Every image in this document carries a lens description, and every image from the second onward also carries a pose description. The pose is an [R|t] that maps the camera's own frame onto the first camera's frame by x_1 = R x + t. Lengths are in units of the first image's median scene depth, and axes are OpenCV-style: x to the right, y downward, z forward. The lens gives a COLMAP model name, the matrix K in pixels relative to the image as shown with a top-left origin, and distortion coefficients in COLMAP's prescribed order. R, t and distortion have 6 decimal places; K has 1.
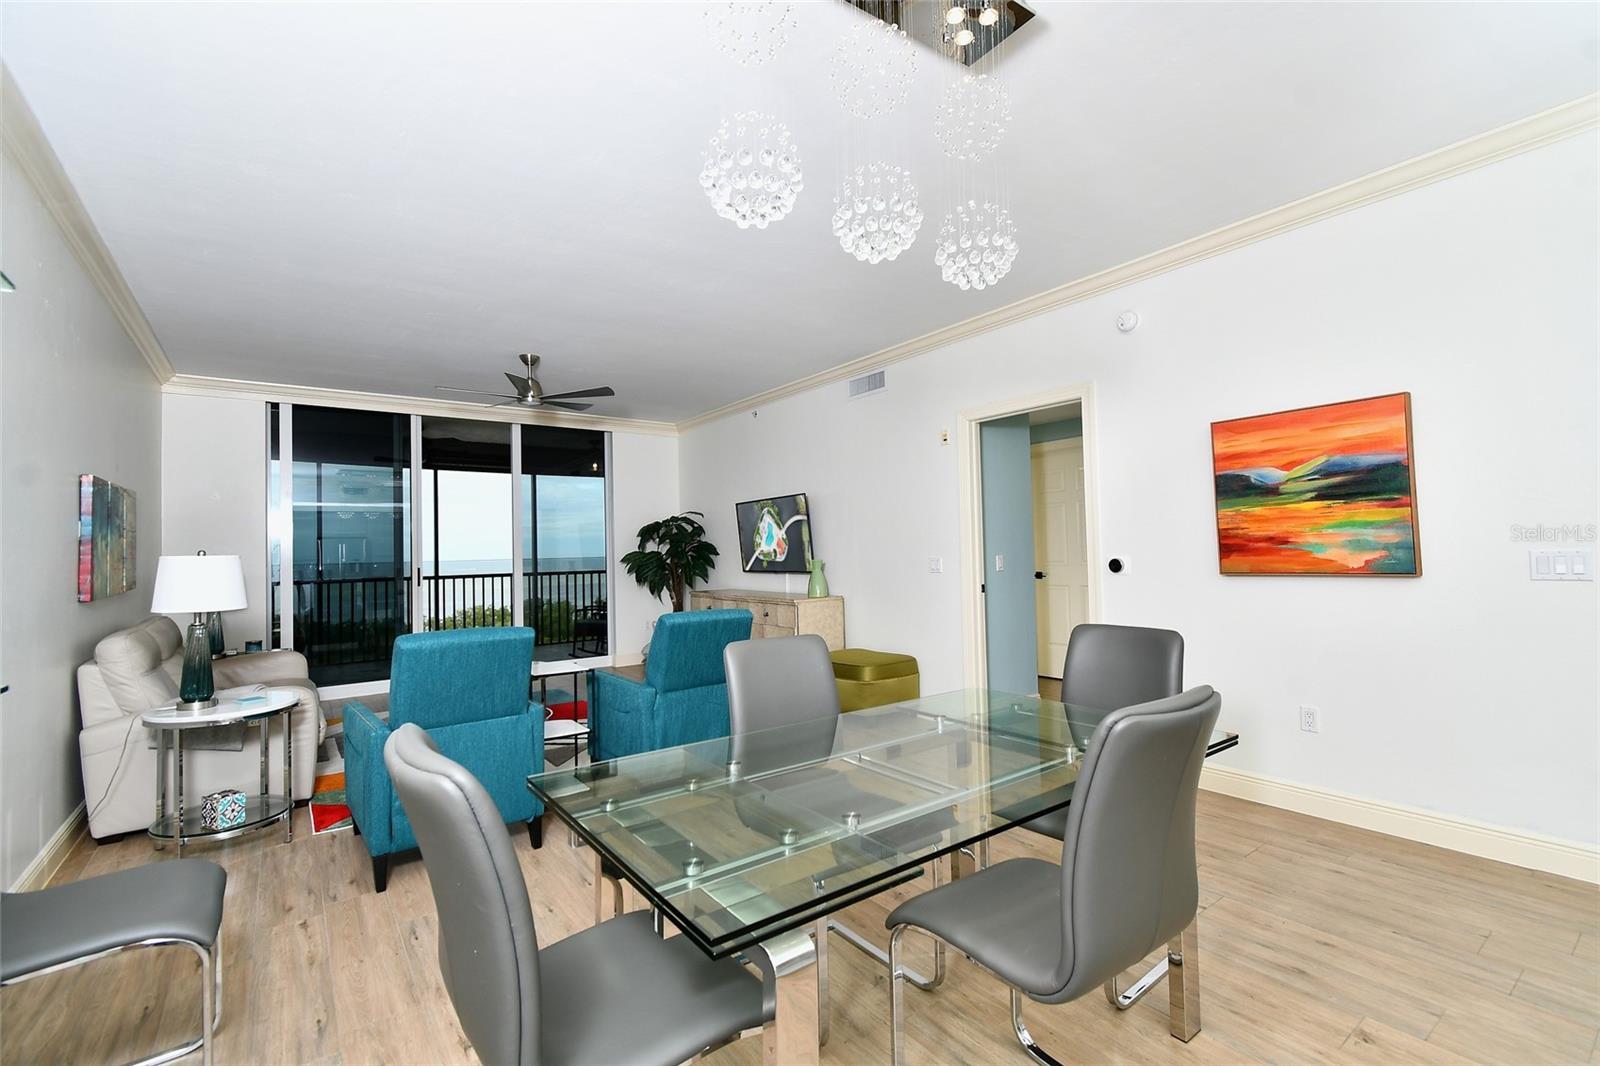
lens RADIAL K [[697.1, 0, 805.4], [0, 697.1, 532.4], [0, 0, 1]] dist [0.000327, 0.000022]
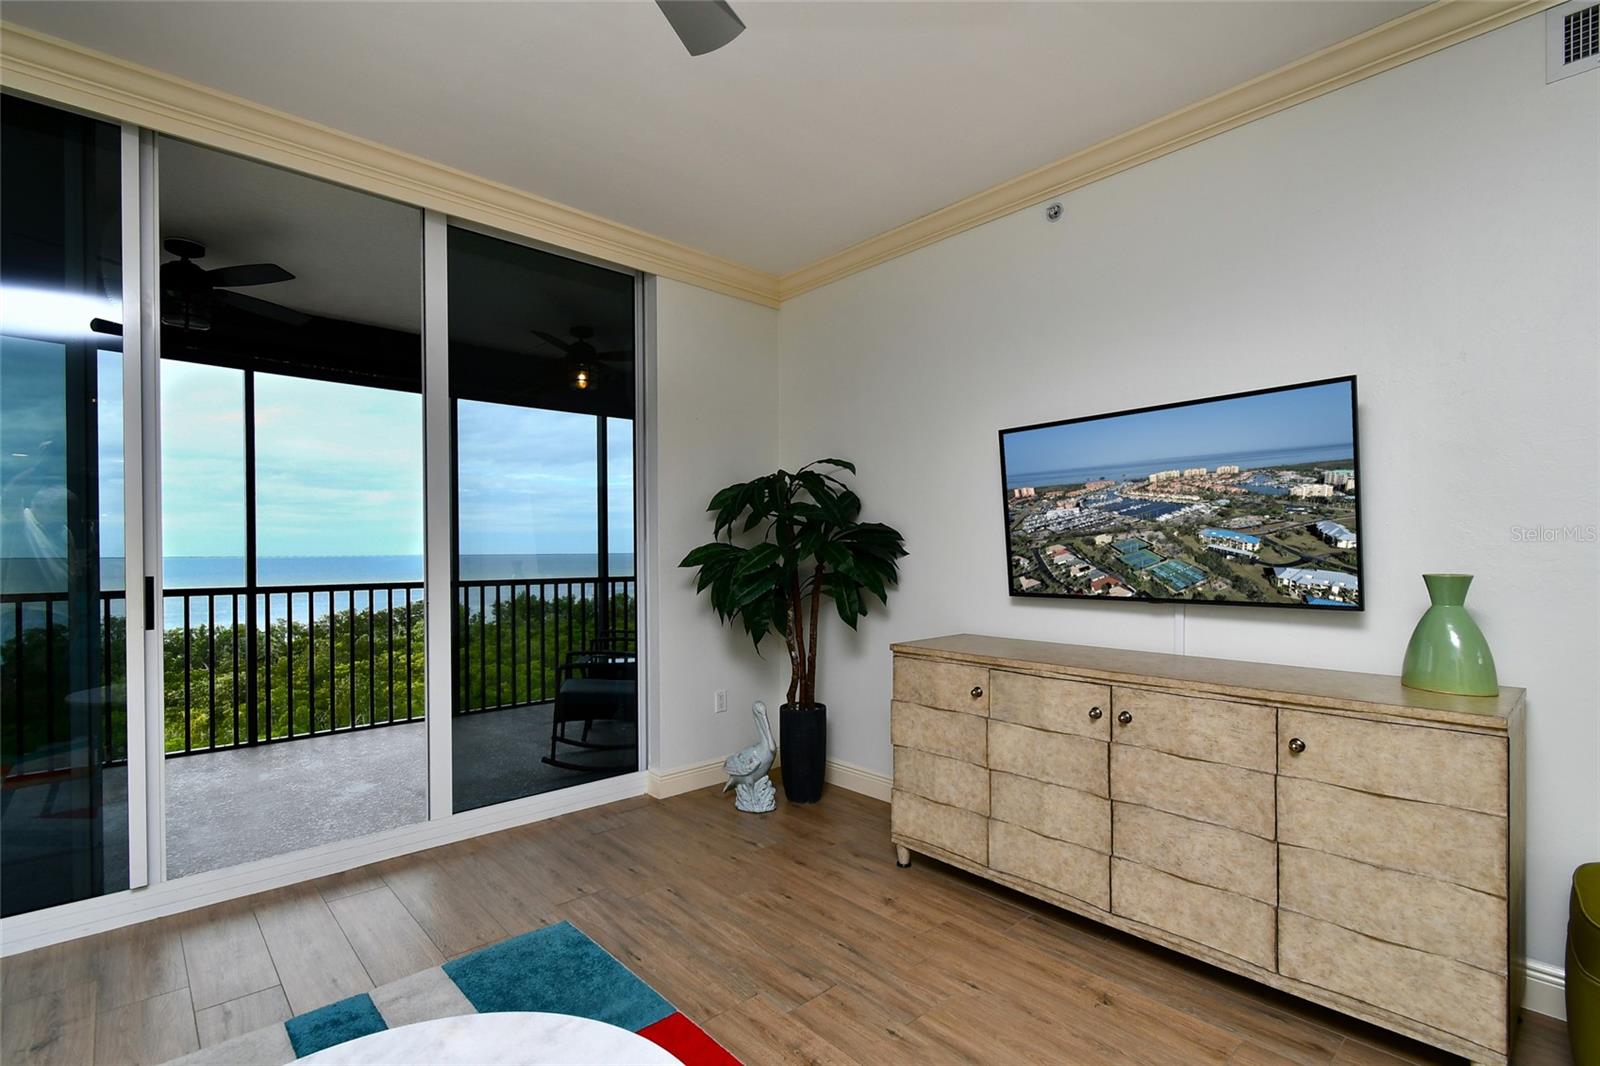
lens RADIAL K [[697.1, 0, 805.4], [0, 697.1, 532.4], [0, 0, 1]] dist [0.000327, 0.000022]
pose [[0.991997, 0.021562, 0.124410, -0.229095], [-0.021068, 0.999764, -0.005289, 0.020320], [-0.124494, 0.002626, 0.992217, 0.523130]]
